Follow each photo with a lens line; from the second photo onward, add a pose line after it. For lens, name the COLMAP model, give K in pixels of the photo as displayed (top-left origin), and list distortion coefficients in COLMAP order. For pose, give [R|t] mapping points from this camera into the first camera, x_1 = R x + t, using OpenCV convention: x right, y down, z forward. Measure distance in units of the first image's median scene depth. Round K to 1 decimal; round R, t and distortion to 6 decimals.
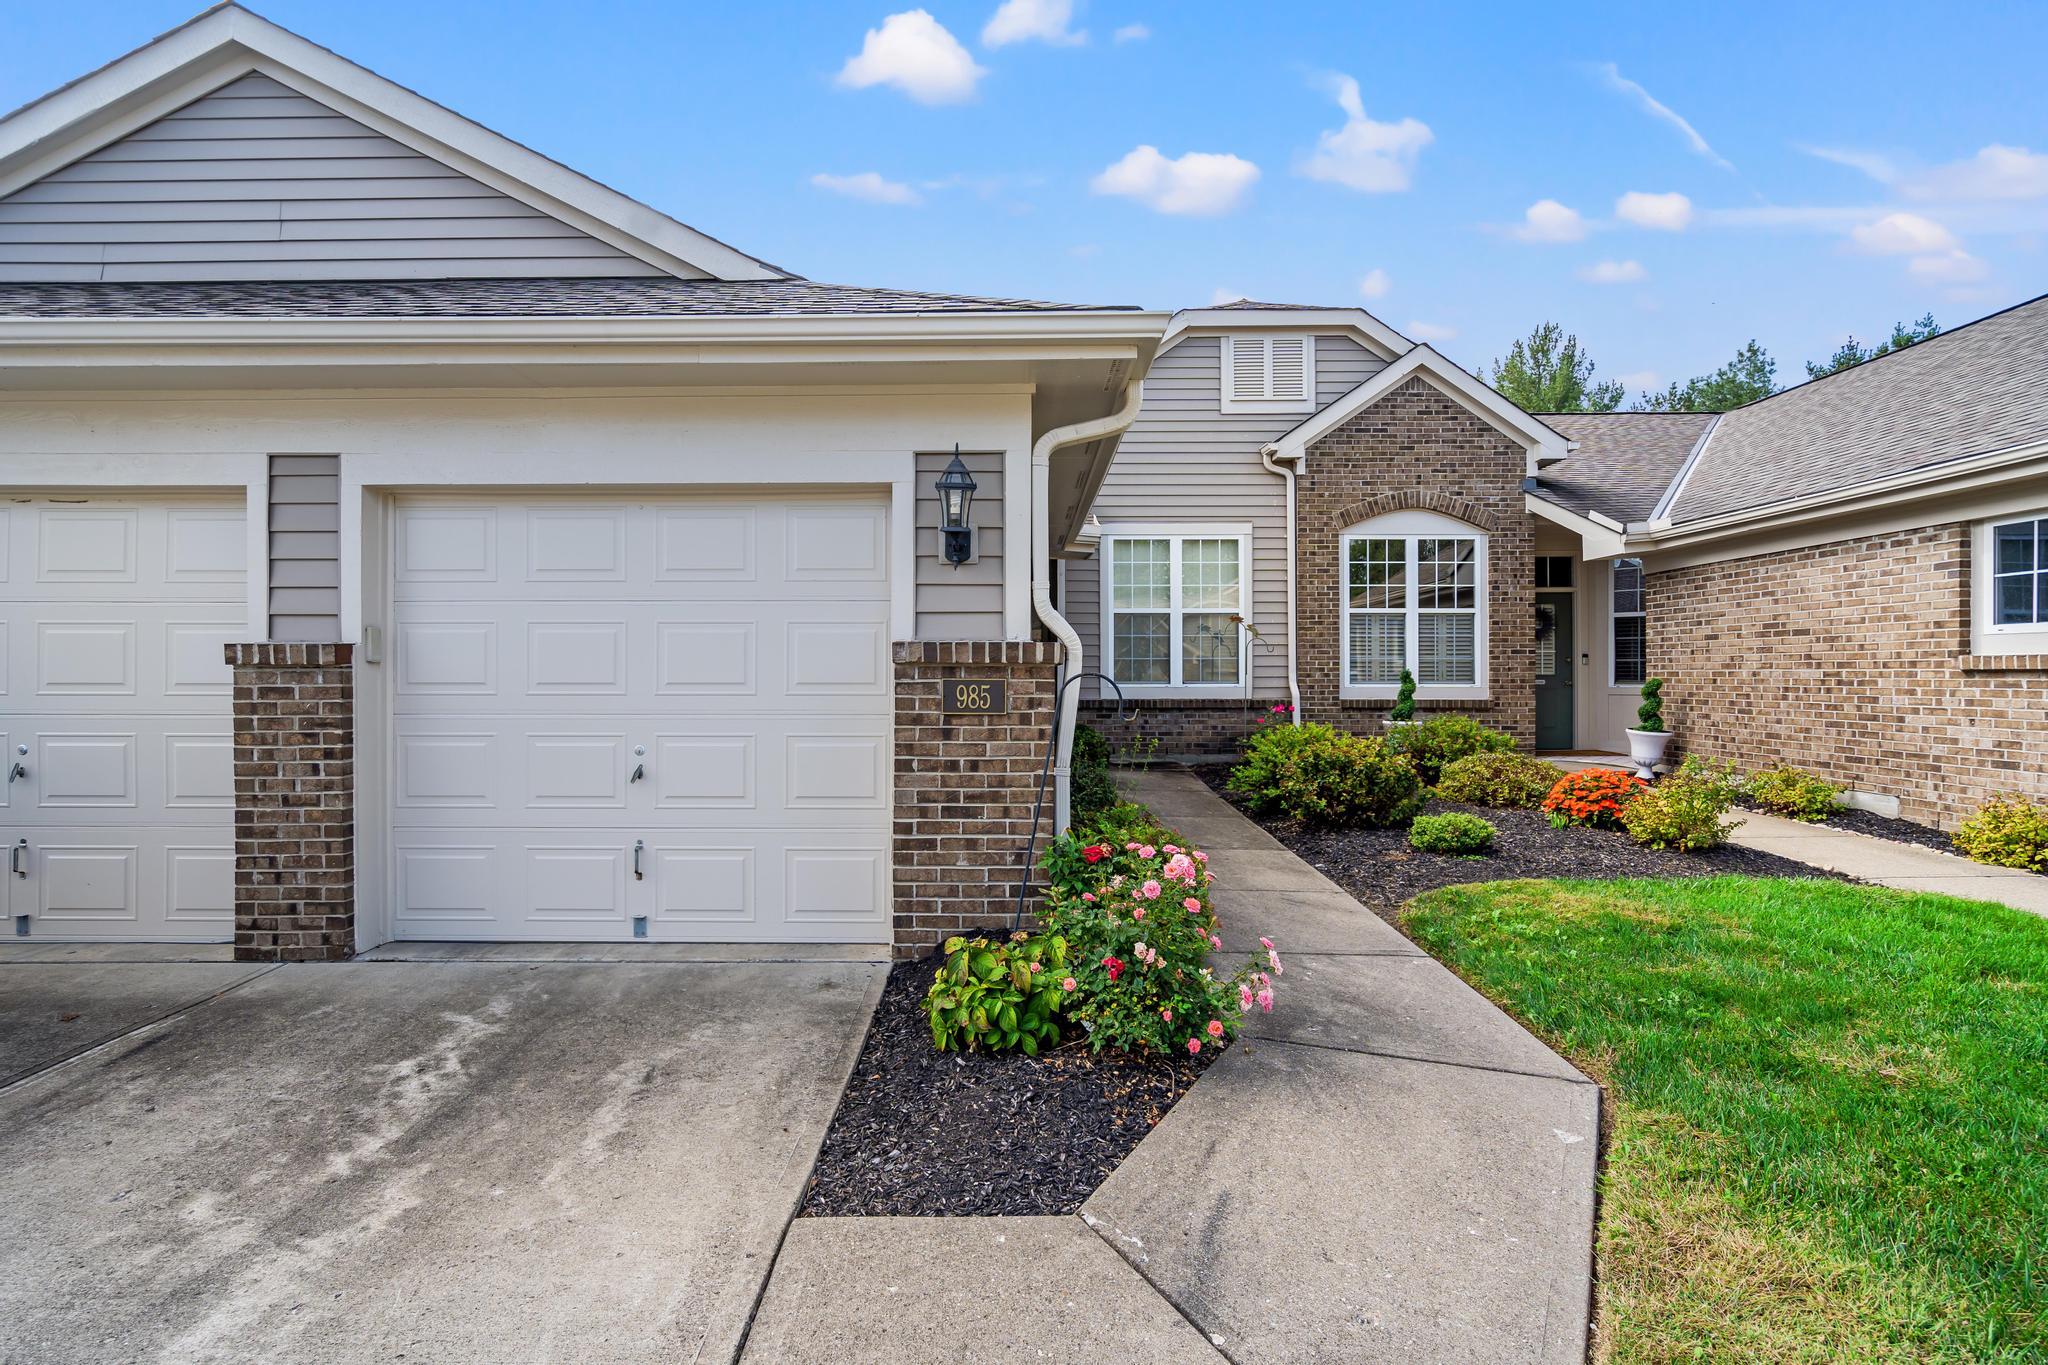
lens RADIAL K [[952.7, 0, 1022.4], [0, 952.7, 678.9], [0, 0, 1]] dist [-0.001937, 0.002743]
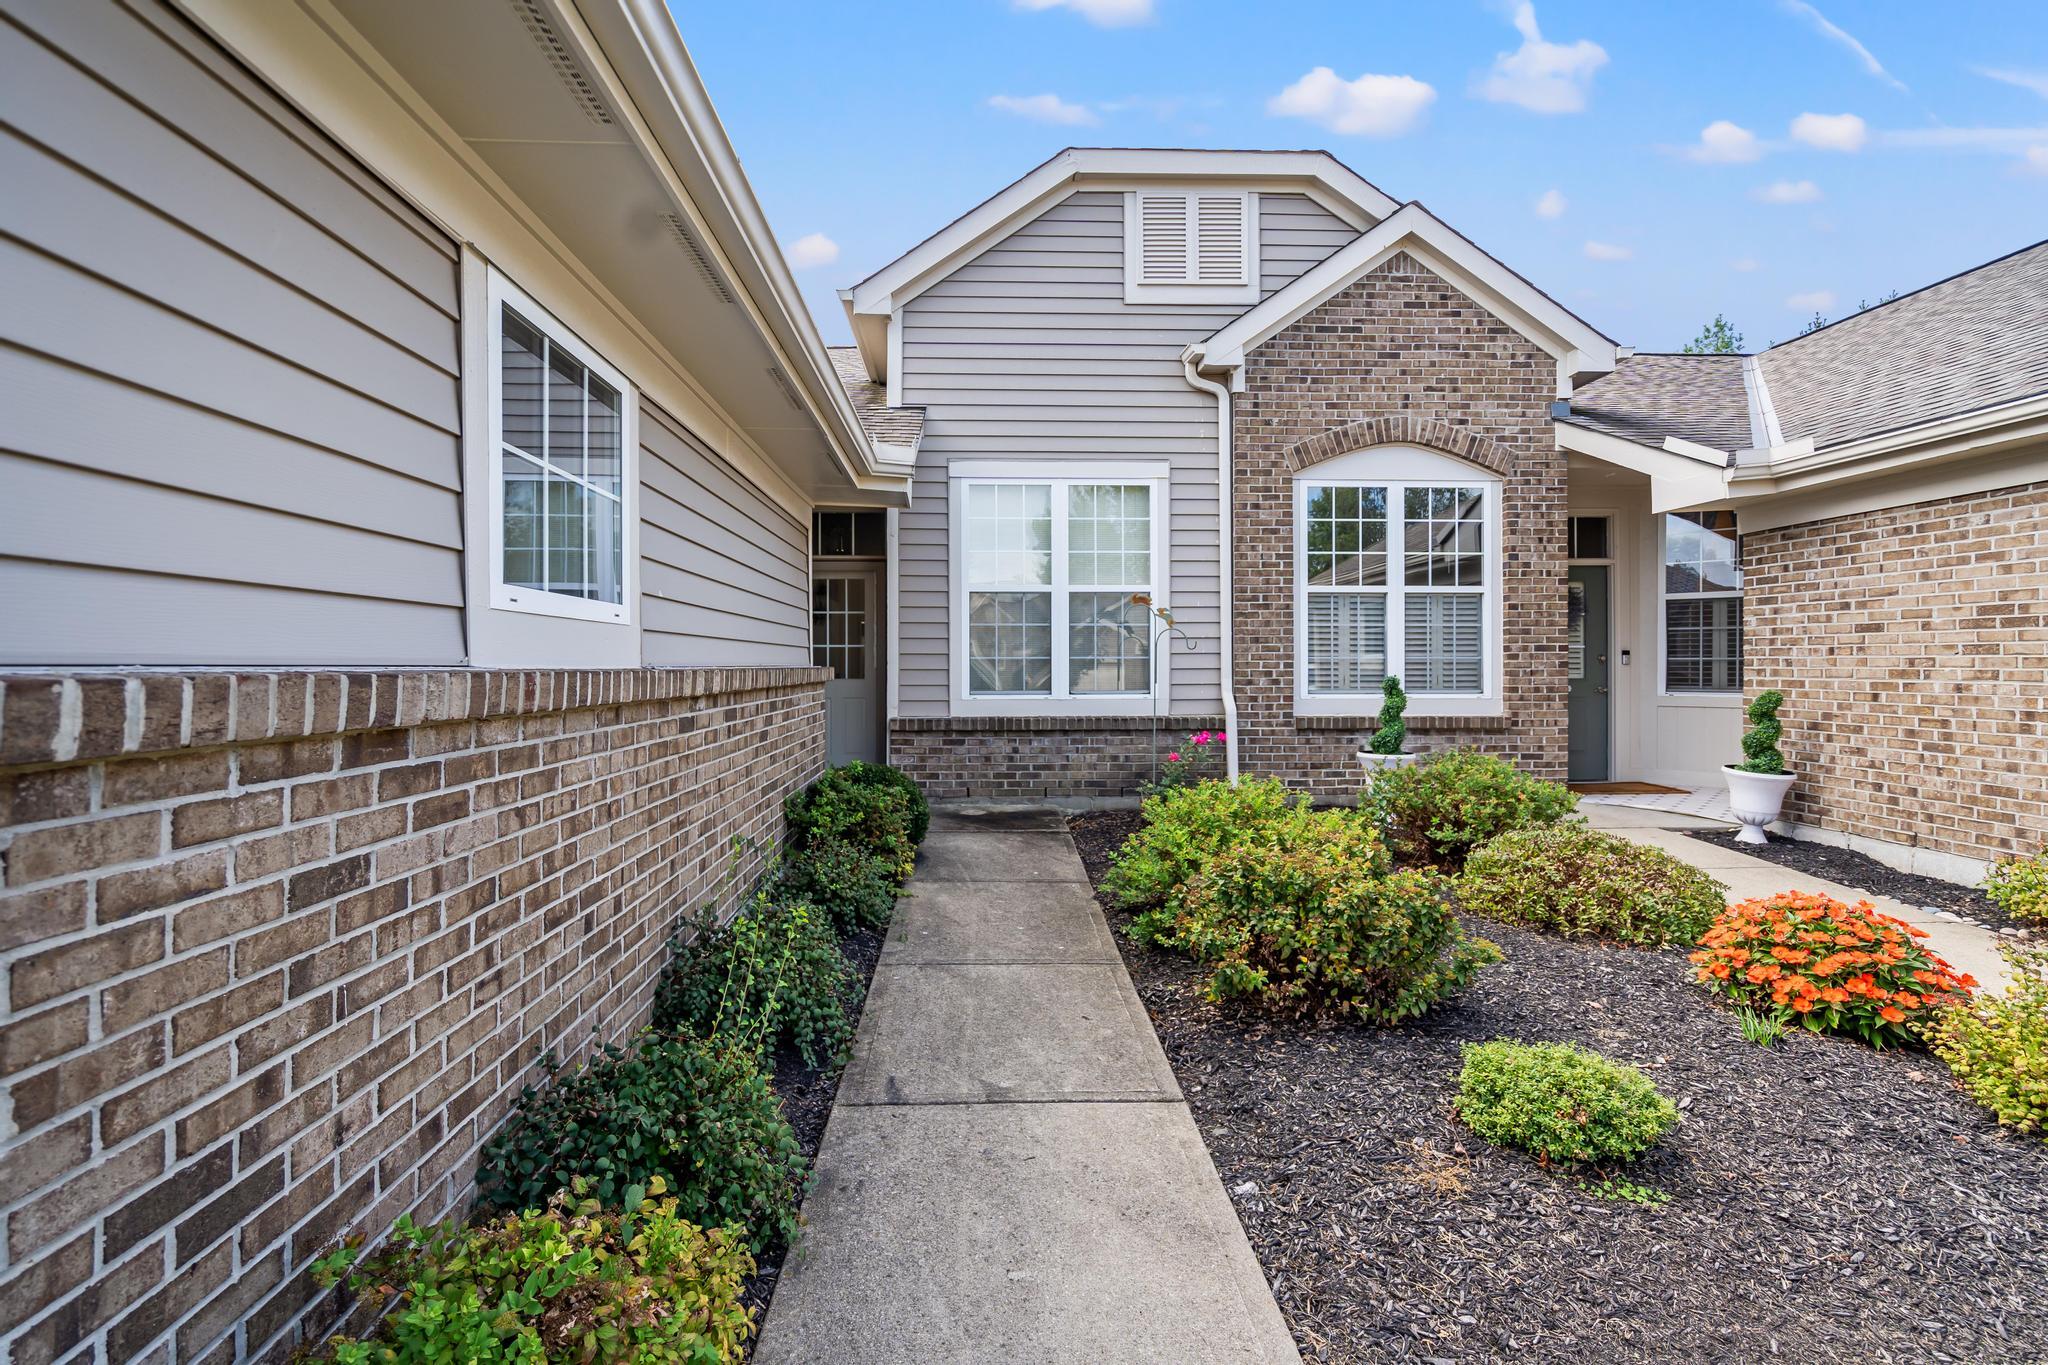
lens RADIAL K [[952.7, 0, 1019.2], [0, 952.7, 671.6], [0, 0, 1]] dist [-0.001937, 0.002743]
pose [[0.999137, -0.001269, 0.041518, 0.104929], [0.001060, 0.999987, 0.005051, -0.015141], [-0.041524, -0.005003, 0.999125, 0.316438]]
